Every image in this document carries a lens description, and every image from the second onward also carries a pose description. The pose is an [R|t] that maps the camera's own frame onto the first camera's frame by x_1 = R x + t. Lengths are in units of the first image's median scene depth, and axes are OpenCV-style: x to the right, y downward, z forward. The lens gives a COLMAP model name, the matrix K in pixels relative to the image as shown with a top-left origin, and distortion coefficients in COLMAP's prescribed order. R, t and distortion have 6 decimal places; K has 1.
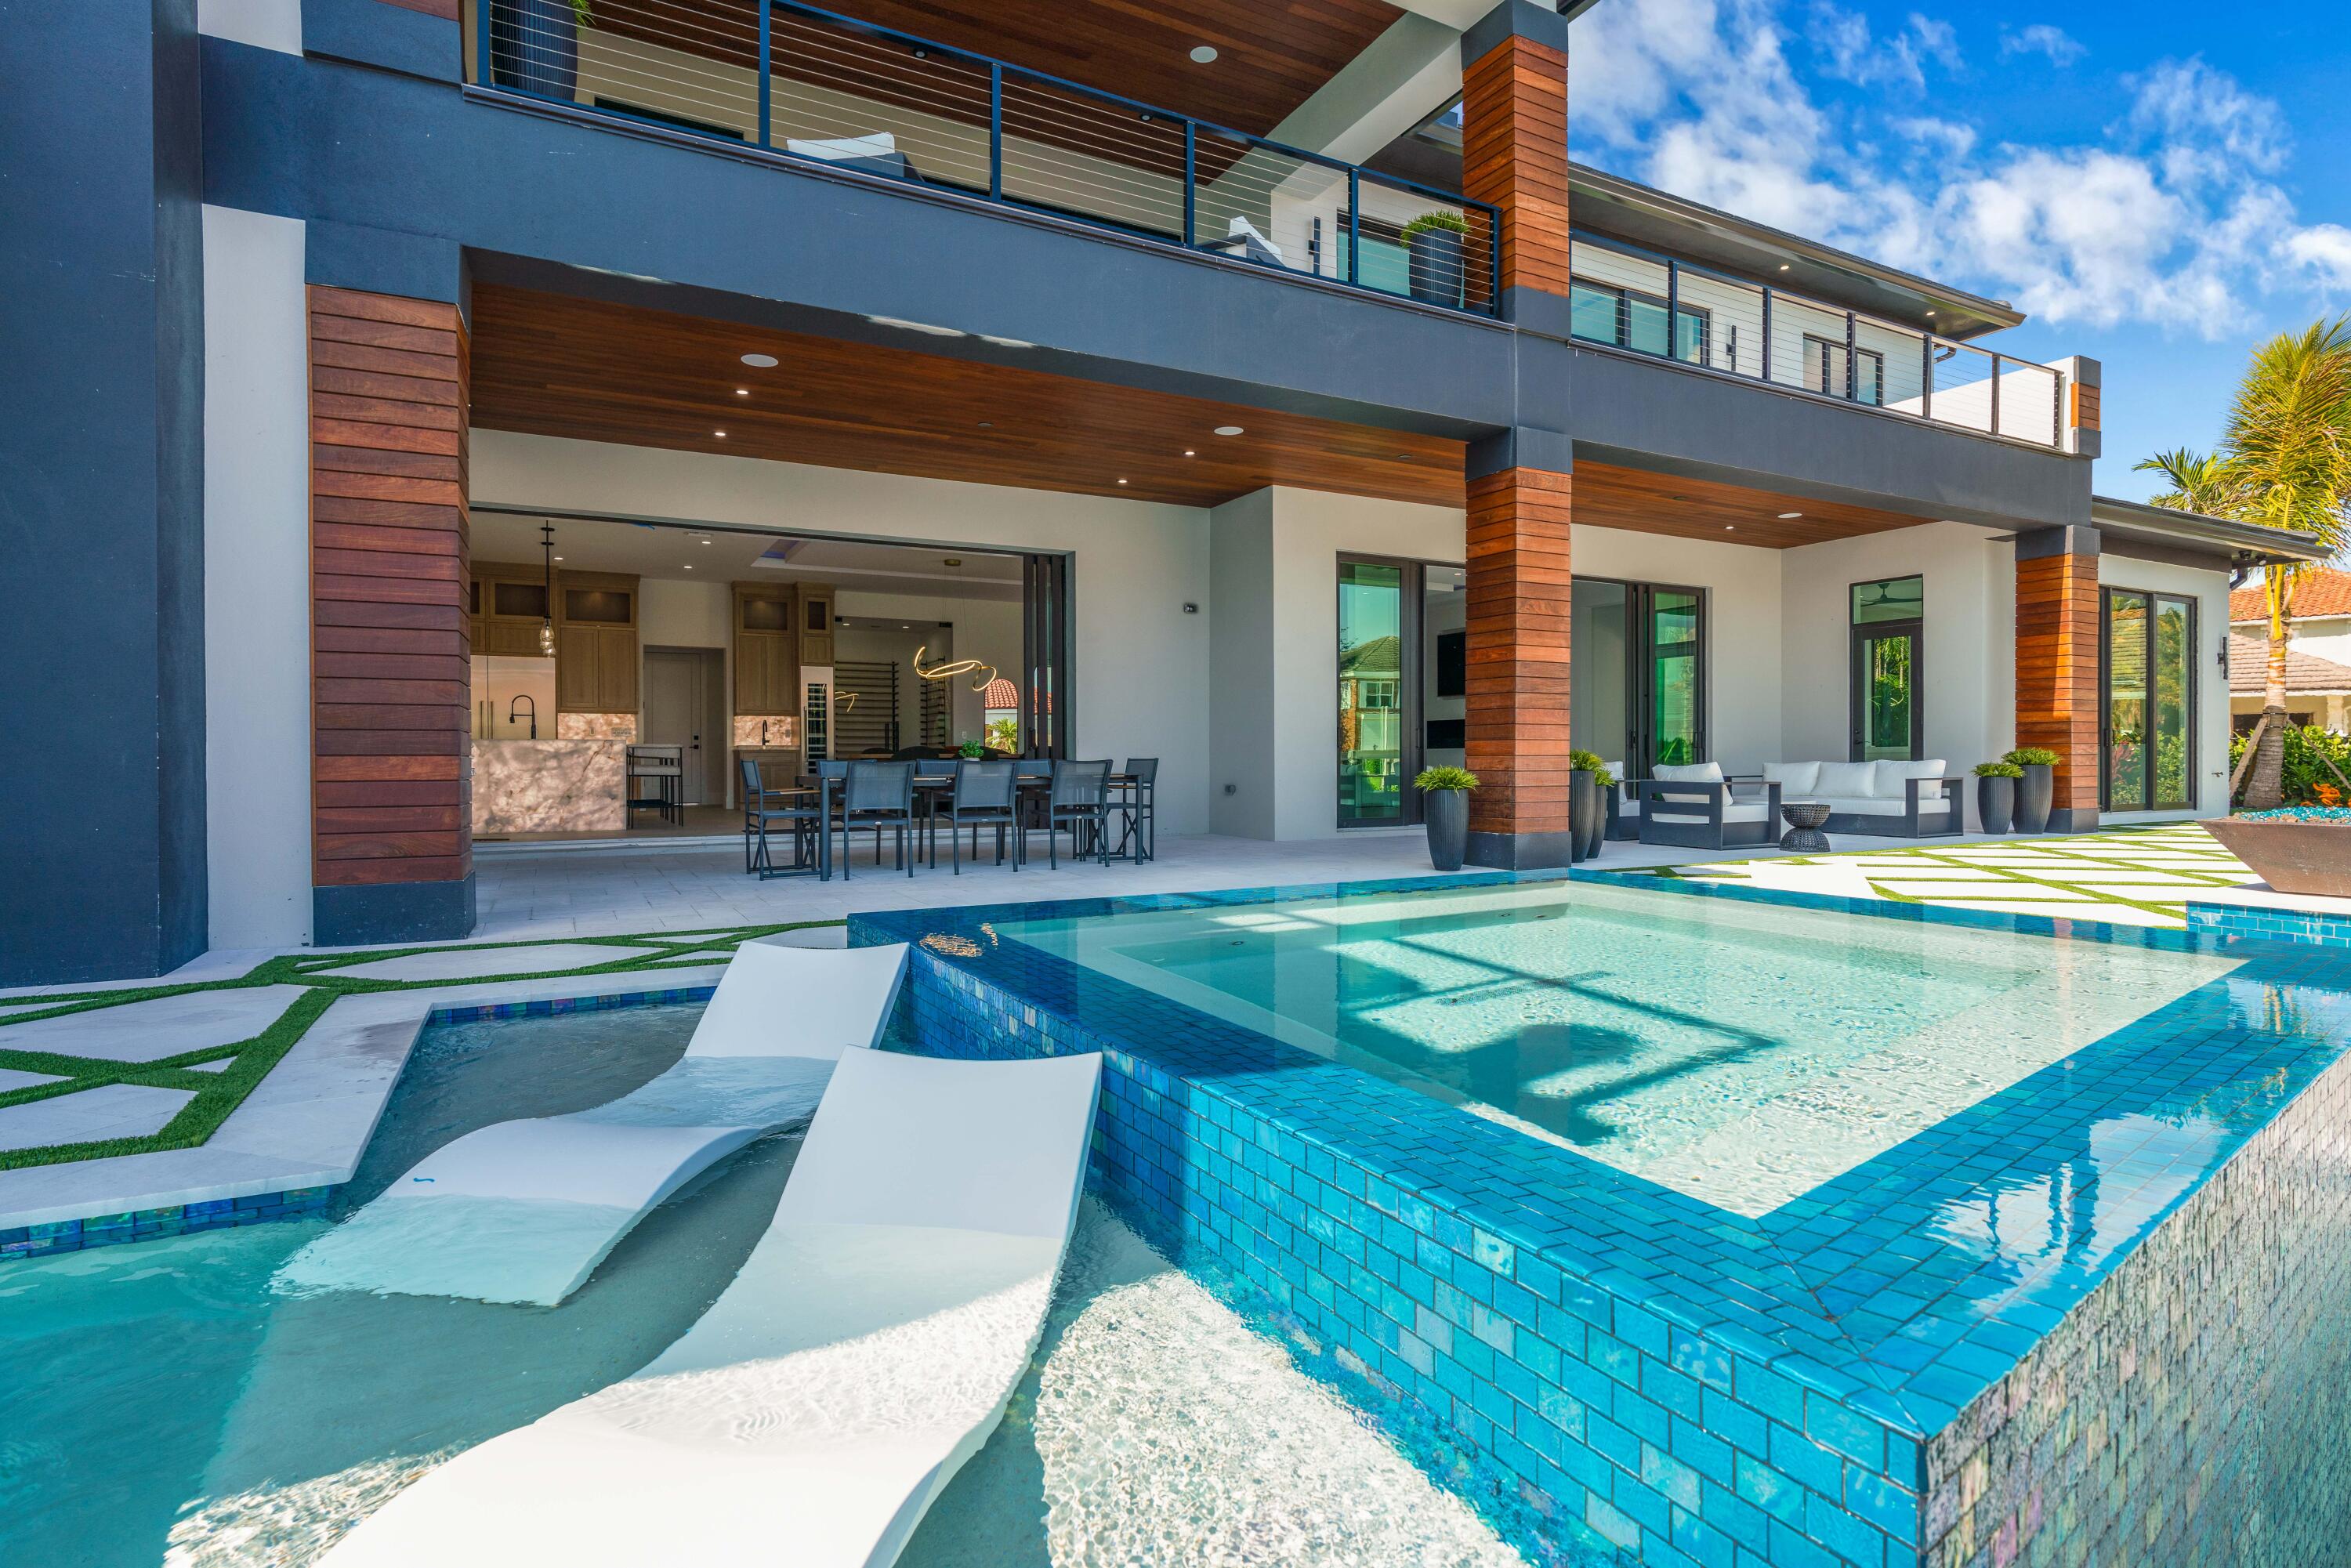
lens RADIAL K [[1062.2, 0, 1178.9], [0, 1062.2, 768.4], [0, 0, 1]] dist [-0.012336, 0.000305]
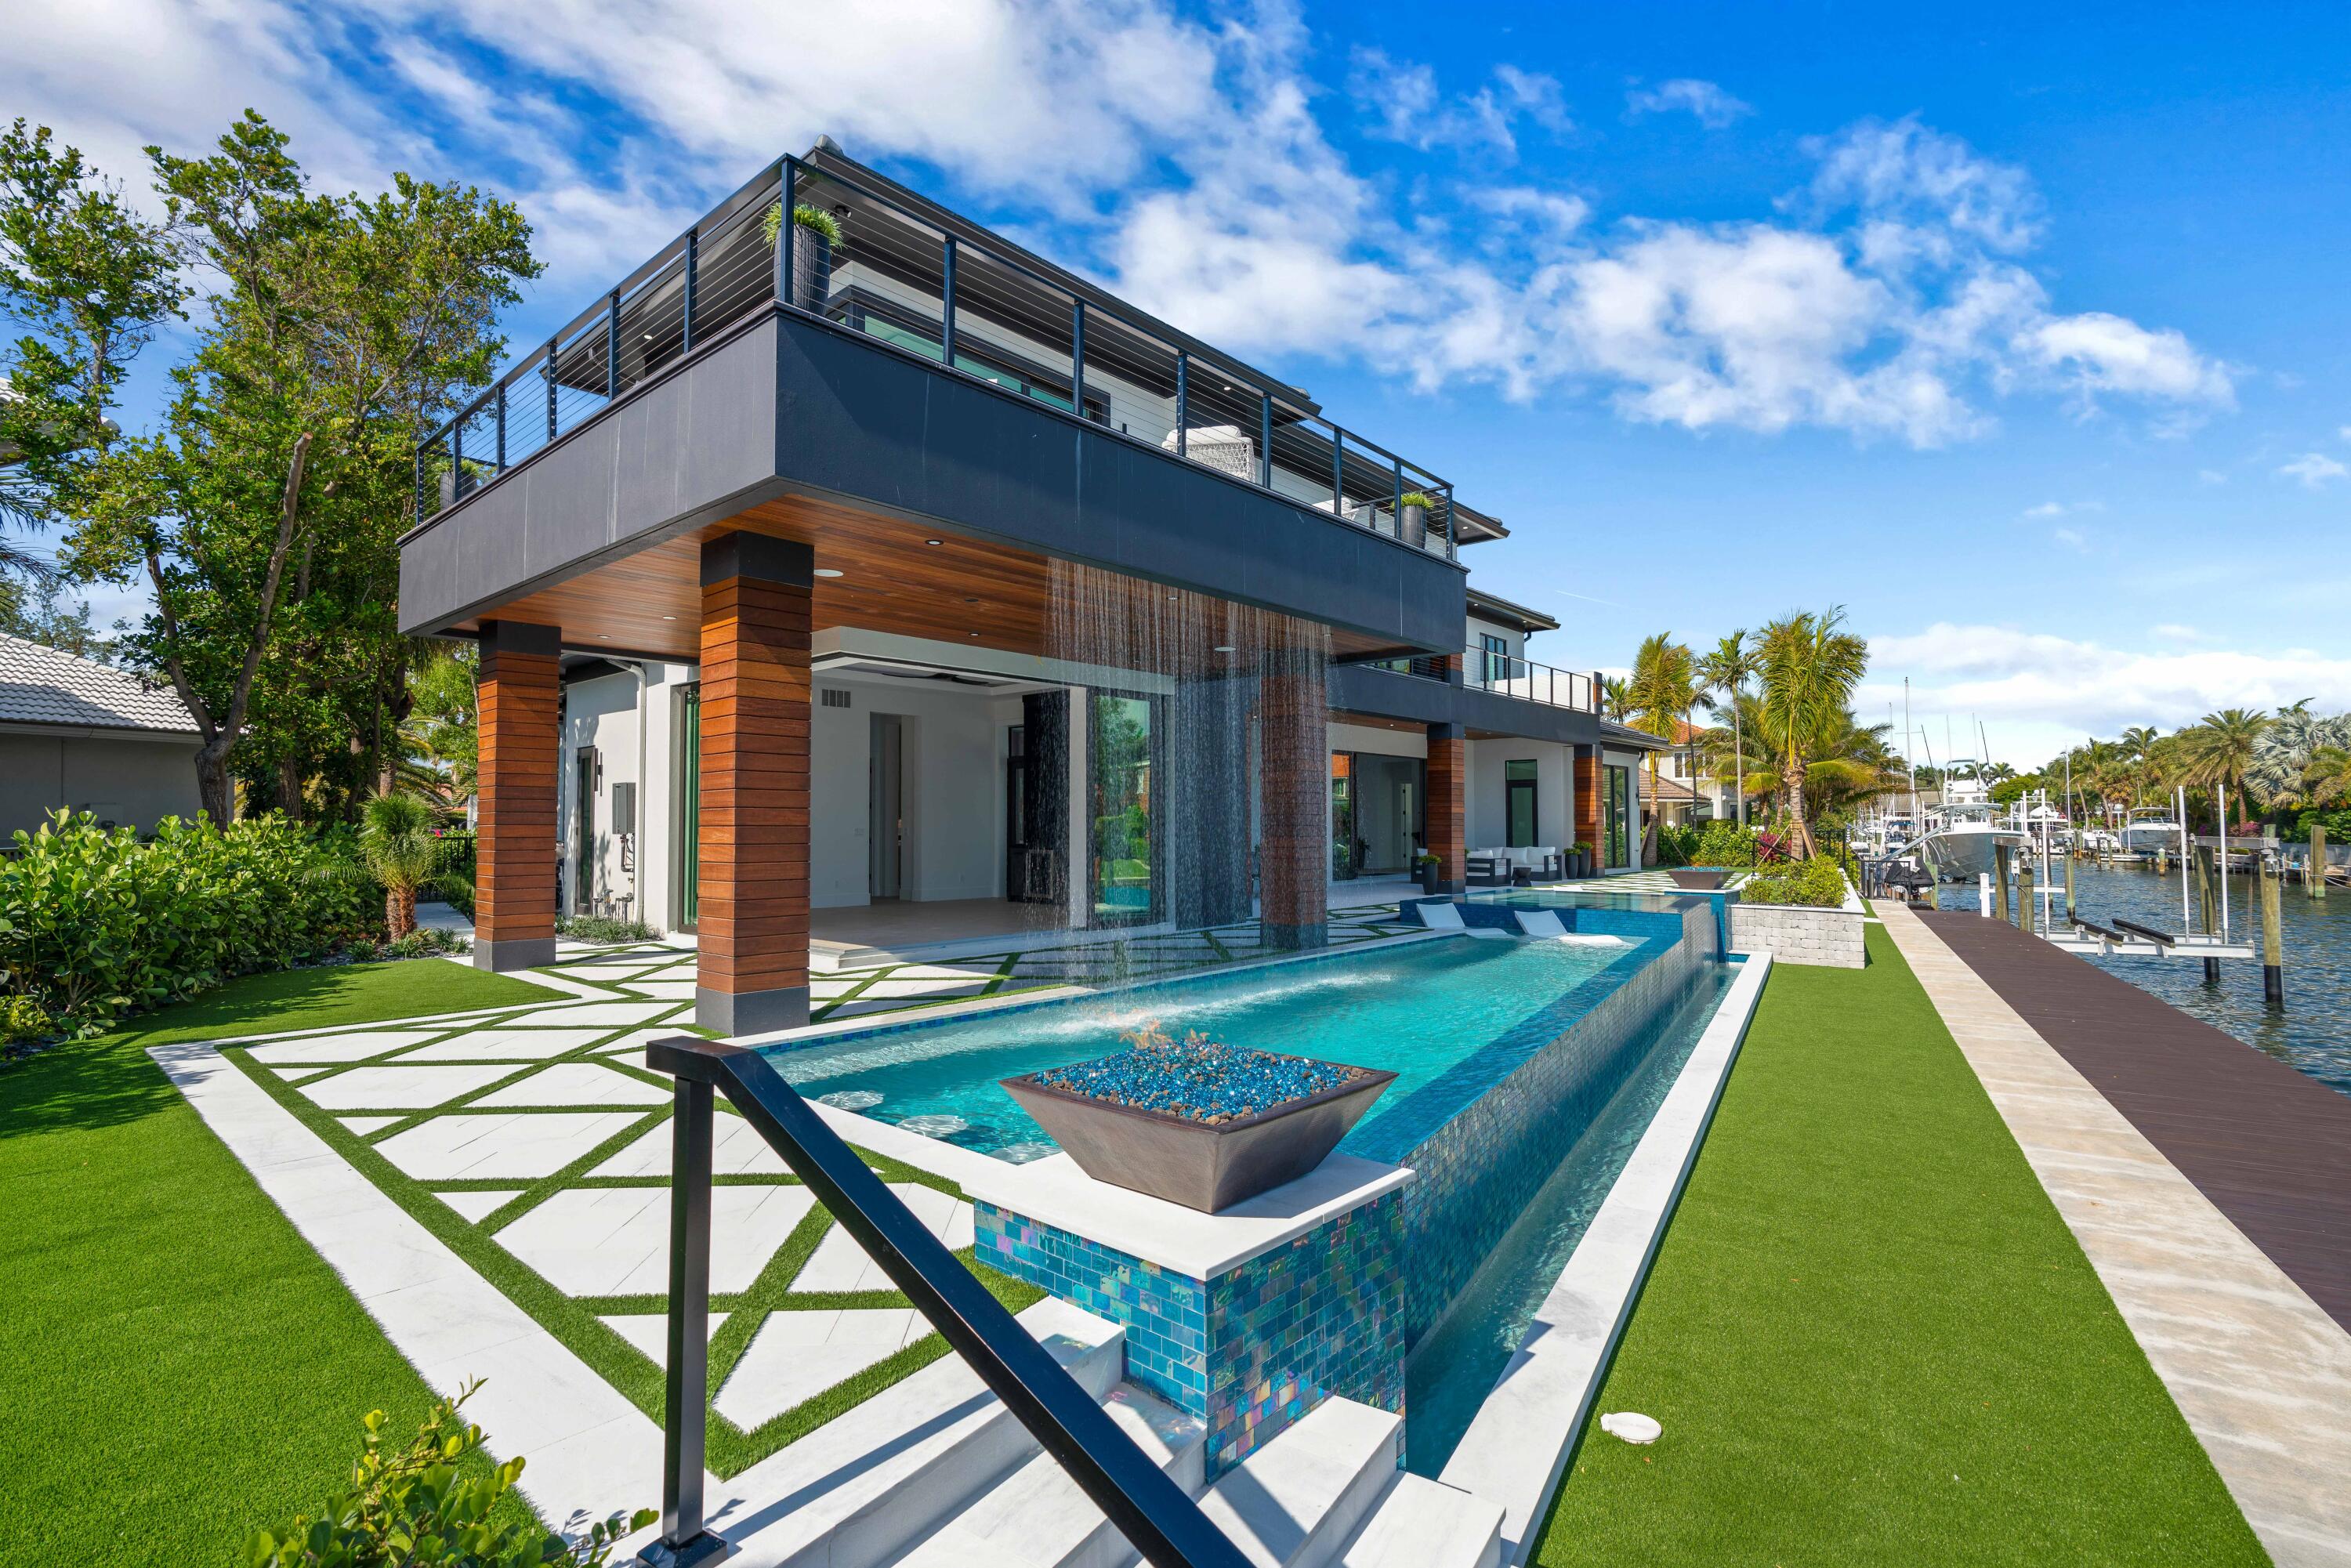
lens RADIAL K [[1053.3, 0, 1175.5], [0, 1053.3, 784.0], [0, 0, 1]] dist [-0.011108, 0.000062]
pose [[0.918726, 0.016920, 0.394532, -0.906429], [0.003470, 0.998697, -0.050911, -0.030358], [-0.394880, 0.048142, 0.917471, -0.751352]]
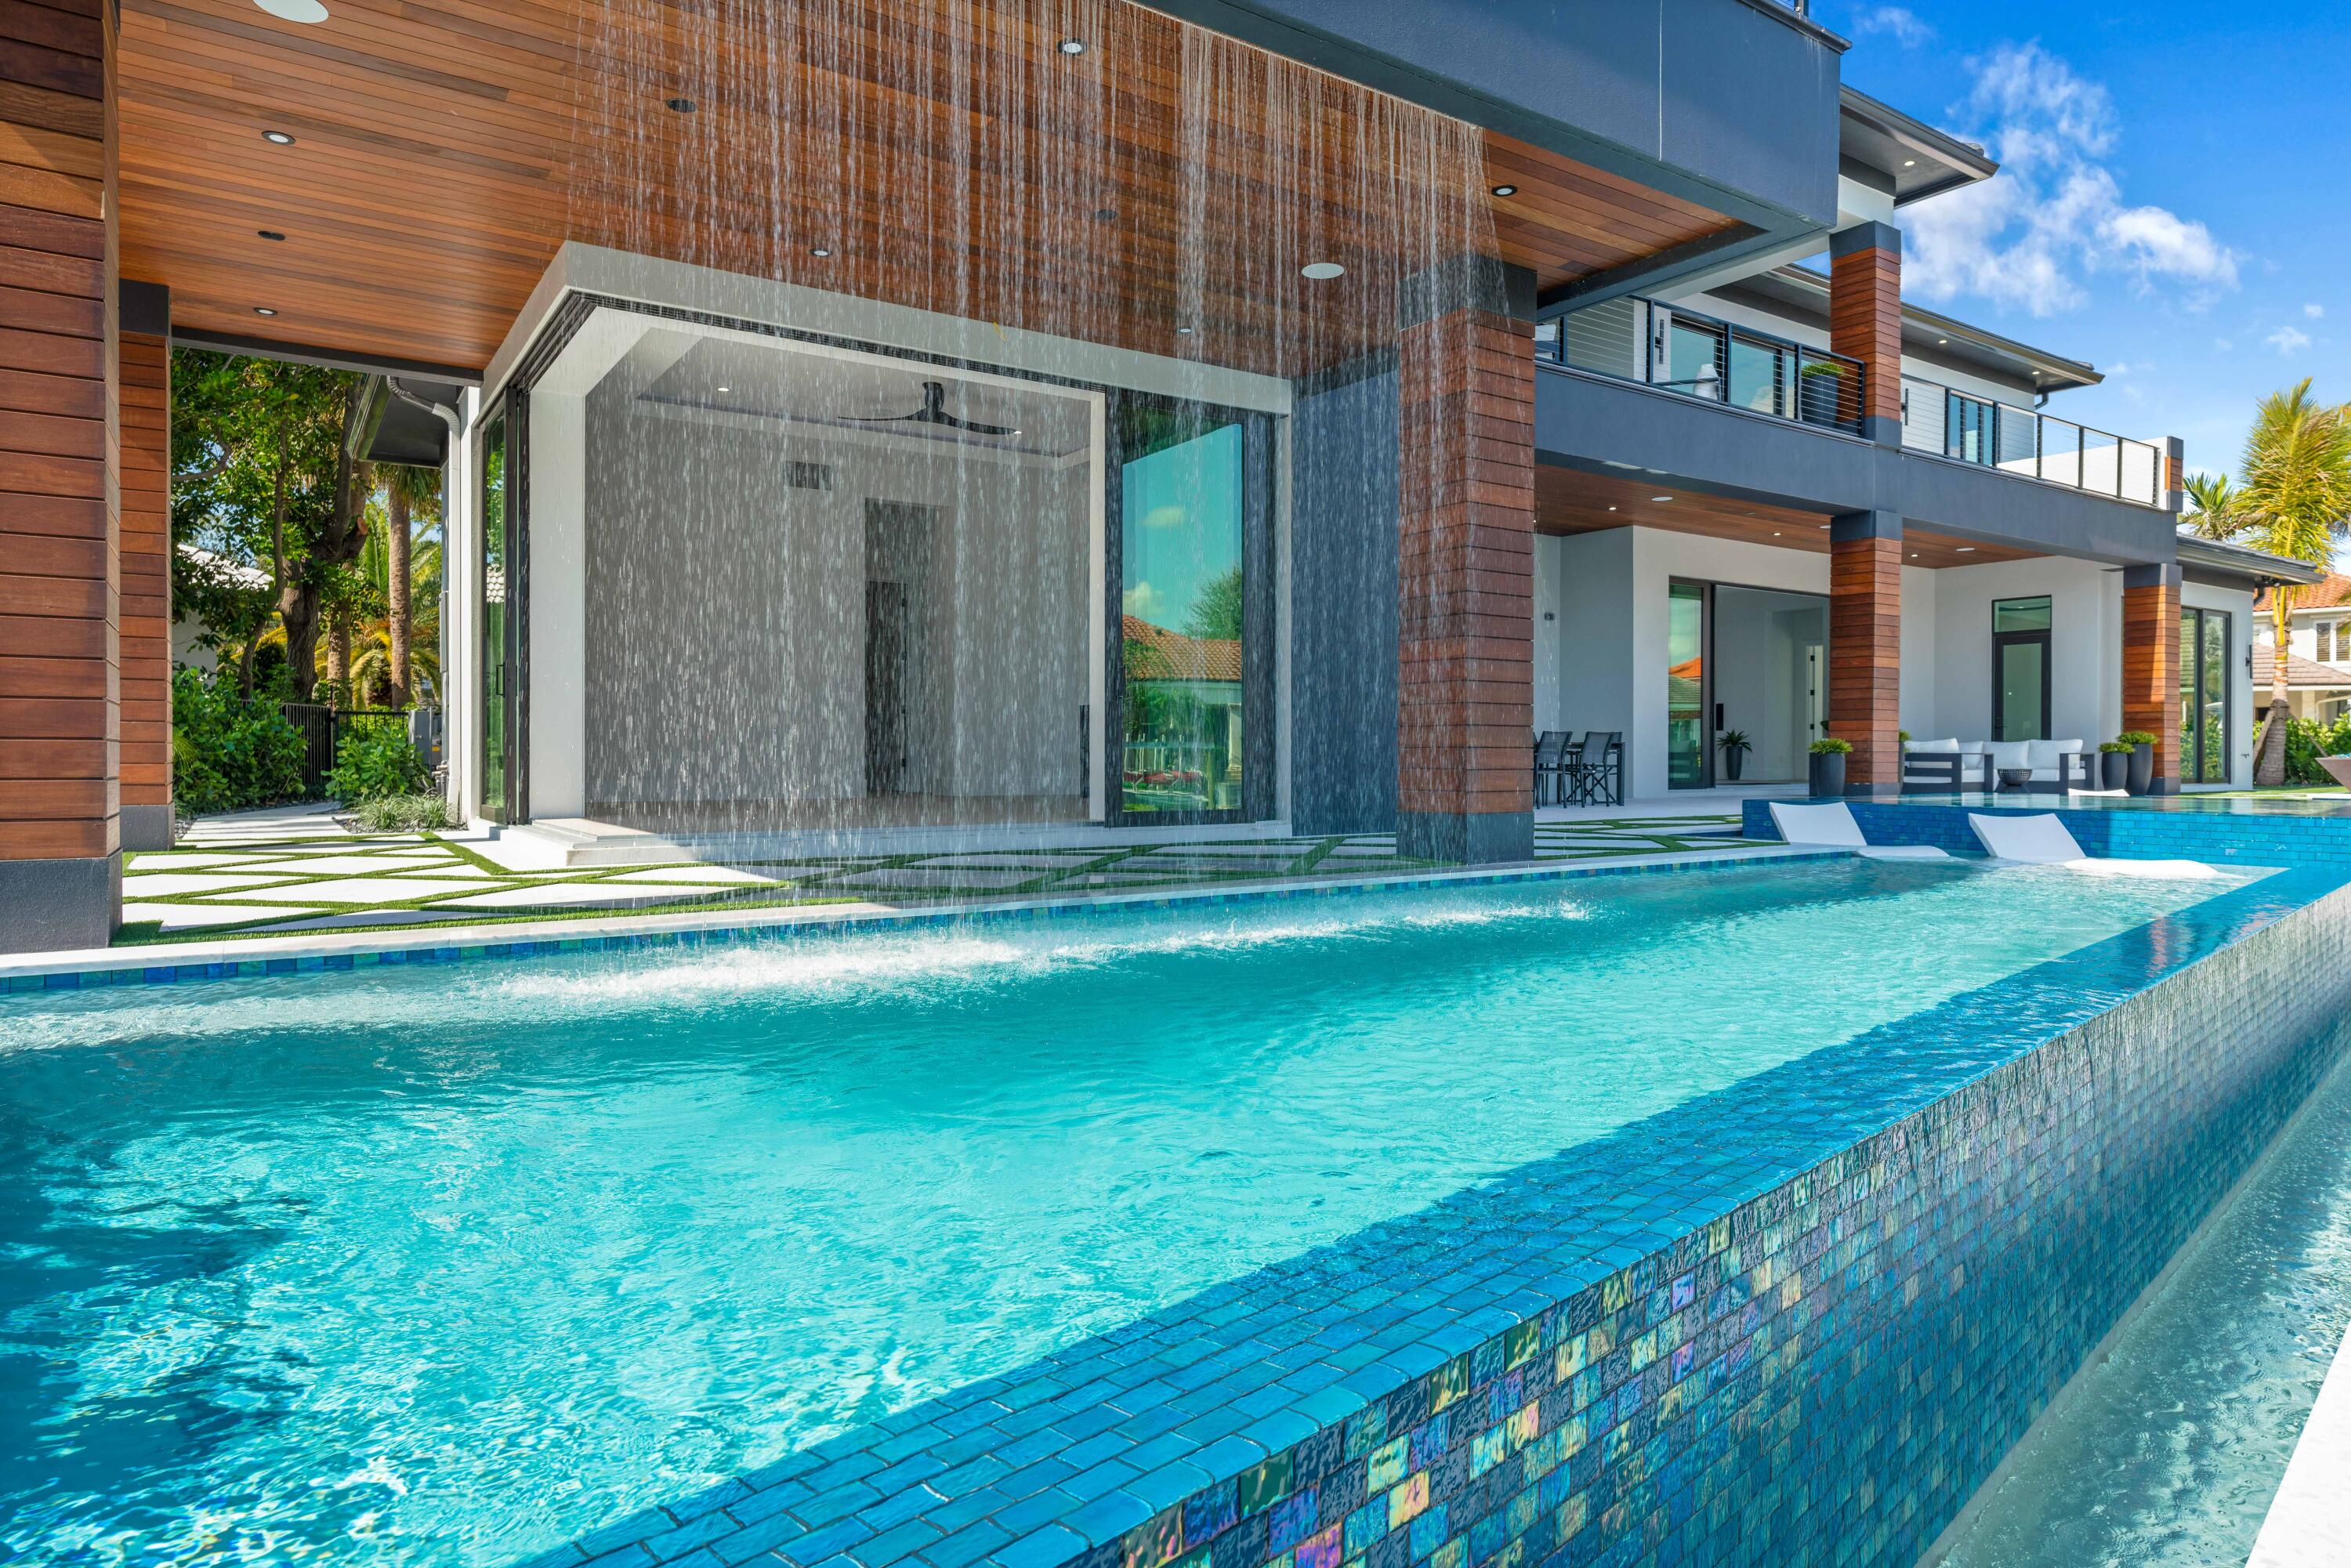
lens RADIAL K [[1361.3, 0, 1165.7], [0, 1361.3, 758.9], [0, 0, 1]] dist [0.001730, -0.002645]
pose [[0.988642, 0.002553, 0.150270, -0.656114], [-0.001591, 0.999977, -0.006521, 0.028550], [-0.150283, 0.006207, 0.988624, -0.508355]]
